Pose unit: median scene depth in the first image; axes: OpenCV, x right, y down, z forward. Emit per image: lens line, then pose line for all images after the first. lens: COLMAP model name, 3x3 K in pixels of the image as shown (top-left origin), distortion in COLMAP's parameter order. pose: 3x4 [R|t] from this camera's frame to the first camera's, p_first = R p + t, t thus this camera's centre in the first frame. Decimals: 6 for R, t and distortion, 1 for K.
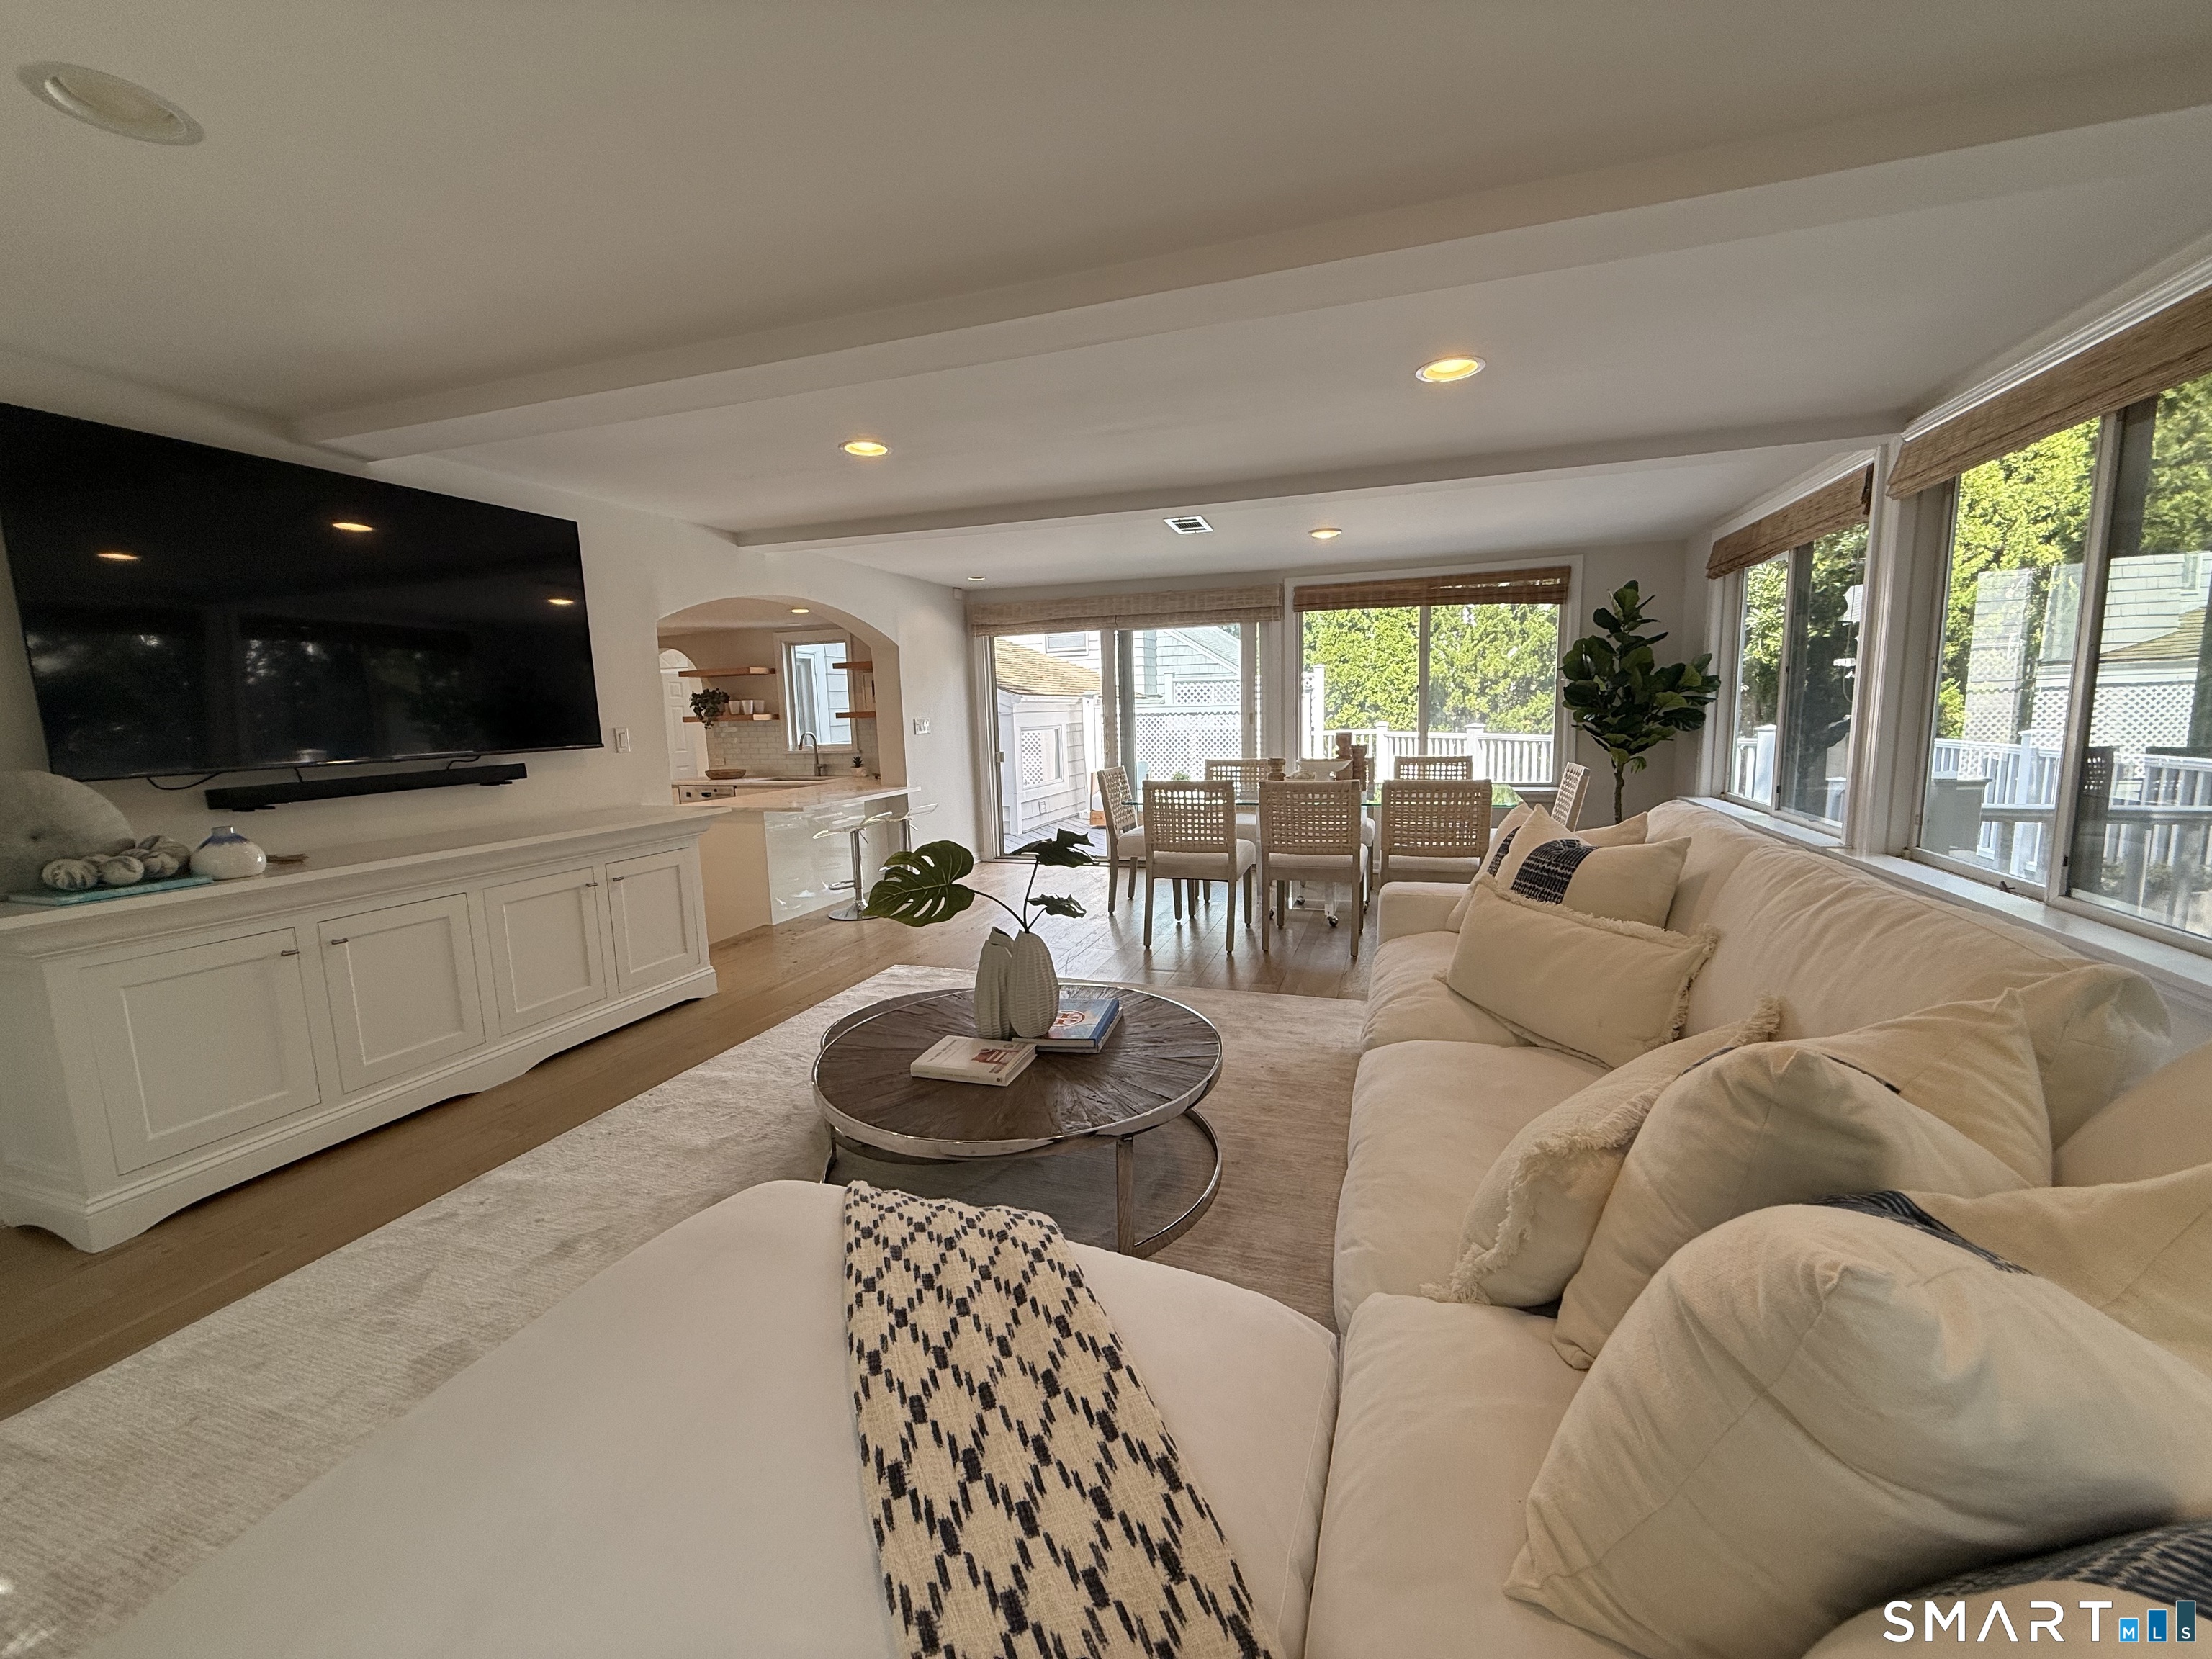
lens RADIAL K [[874.2, 0, 1104.0], [0, 874.2, 832.4], [0, 0, 1]] dist [0.000029, 0.000385]
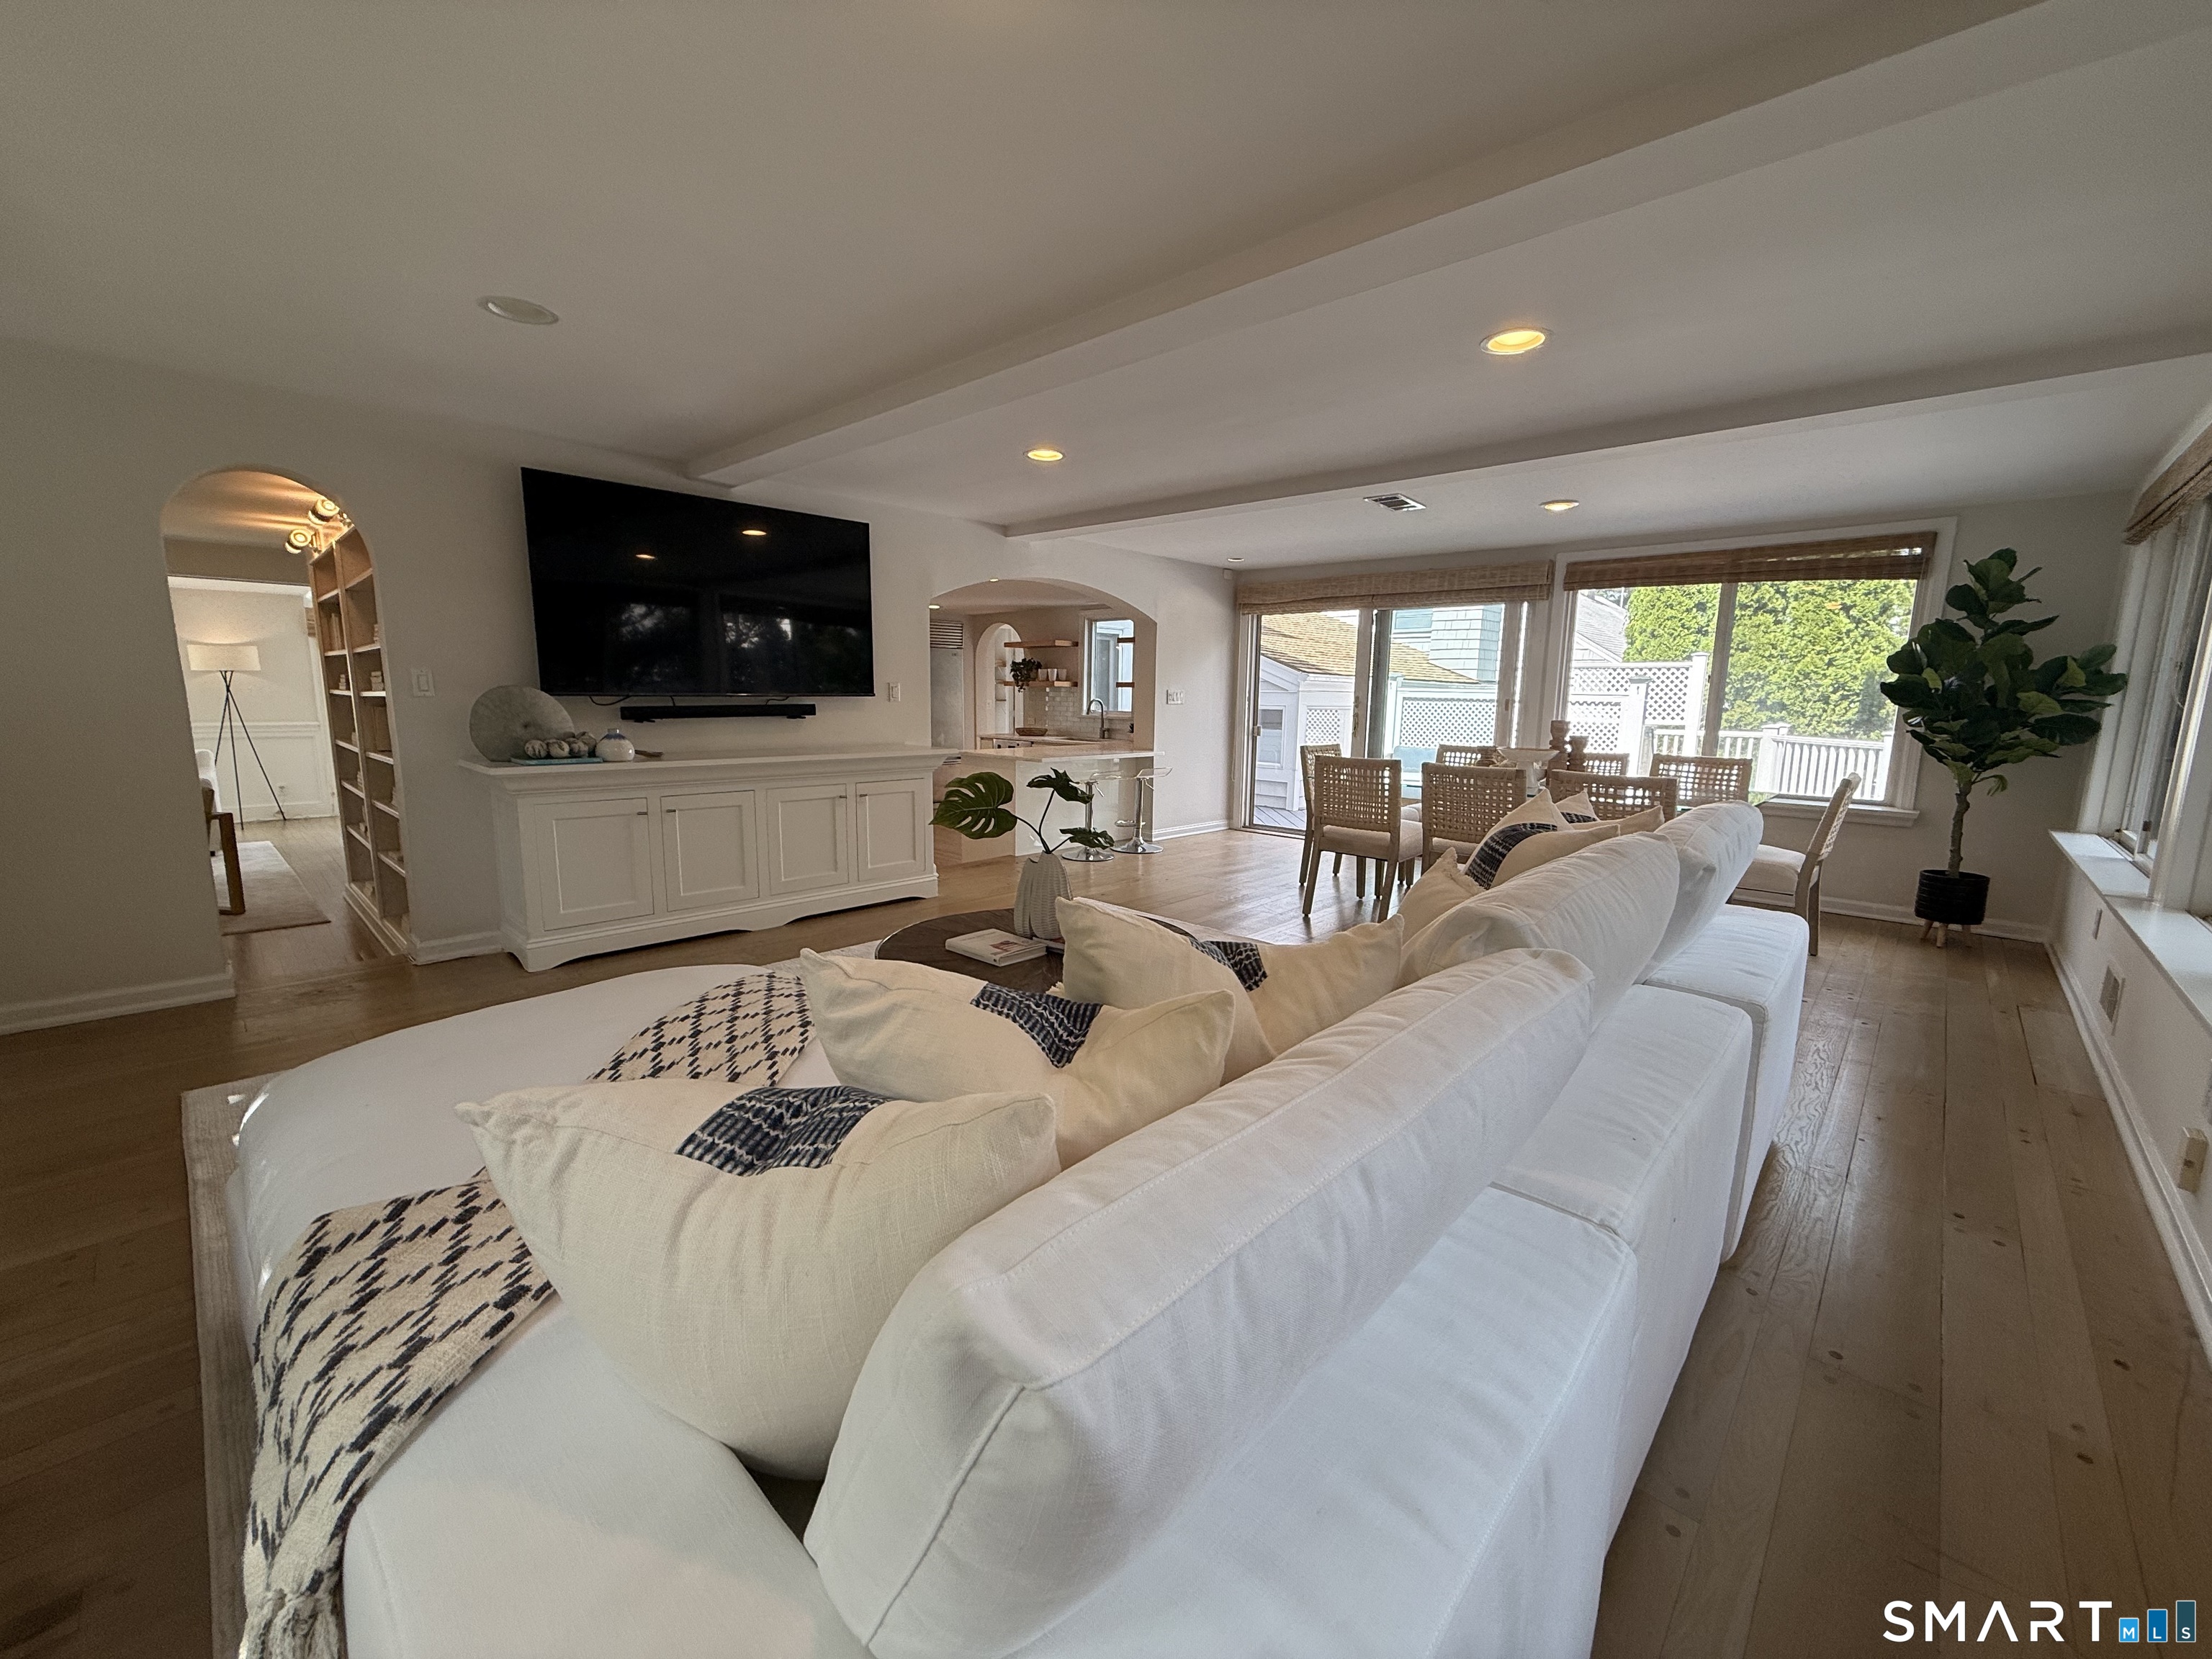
lens RADIAL K [[874.2, 0, 1104.0], [0, 874.2, 832.4], [0, 0, 1]] dist [0.000029, 0.000385]
pose [[0.908333, 0.108539, -0.403920, 0.194837], [-0.099702, 0.994091, 0.042919, 0.010054], [0.406192, 0.001286, 0.913787, -0.037836]]
